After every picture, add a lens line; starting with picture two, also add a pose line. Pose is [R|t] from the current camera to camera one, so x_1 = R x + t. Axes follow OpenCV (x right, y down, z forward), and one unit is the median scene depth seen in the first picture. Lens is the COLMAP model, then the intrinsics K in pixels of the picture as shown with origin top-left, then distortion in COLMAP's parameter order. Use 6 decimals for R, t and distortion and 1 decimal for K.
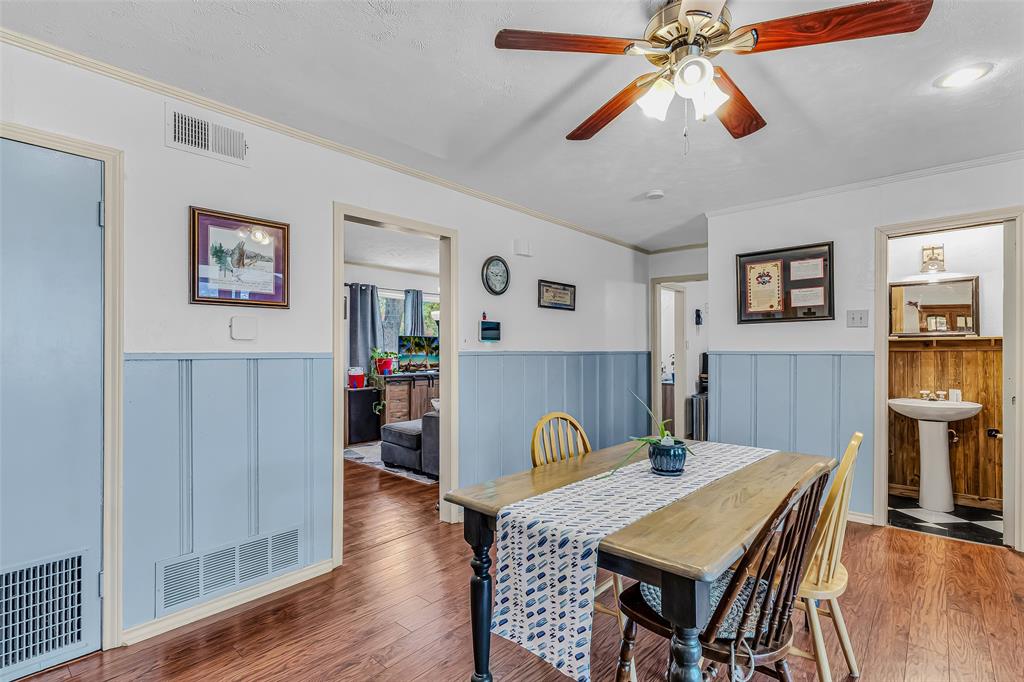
lens RADIAL K [[474.7, 0, 508.2], [0, 474.7, 349.6], [0, 0, 1]] dist [0.001025, 0.000177]
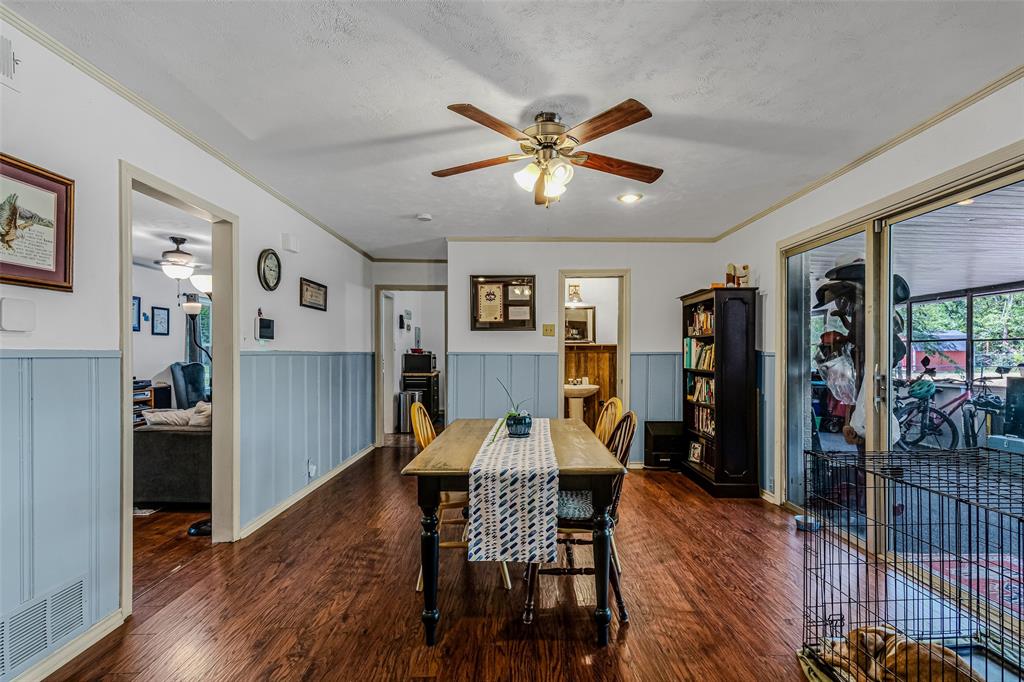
lens RADIAL K [[487.2, 0, 506.9], [0, 487.2, 354.6], [0, 0, 1]] dist [0.001565, 0.000369]
pose [[0.745971, 0.002407, 0.665974, -0.357505], [-0.006604, 0.999971, 0.003783, 0.005046], [-0.665945, -0.007220, 0.745966, -0.033488]]
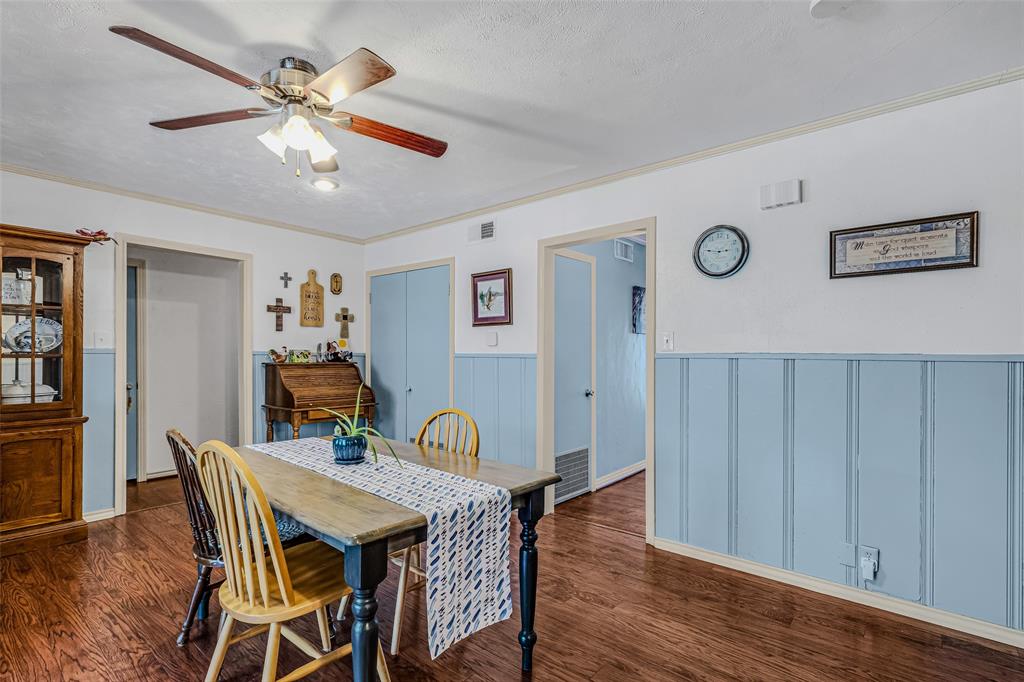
lens RADIAL K [[487.2, 0, 506.9], [0, 487.2, 354.6], [0, 0, 1]] dist [0.001565, 0.000369]
pose [[0.025958, 0.008018, -0.999631, 0.828162], [0.004829, 0.999955, 0.008146, -0.002398], [0.999651, -0.005039, 0.025918, 0.729621]]
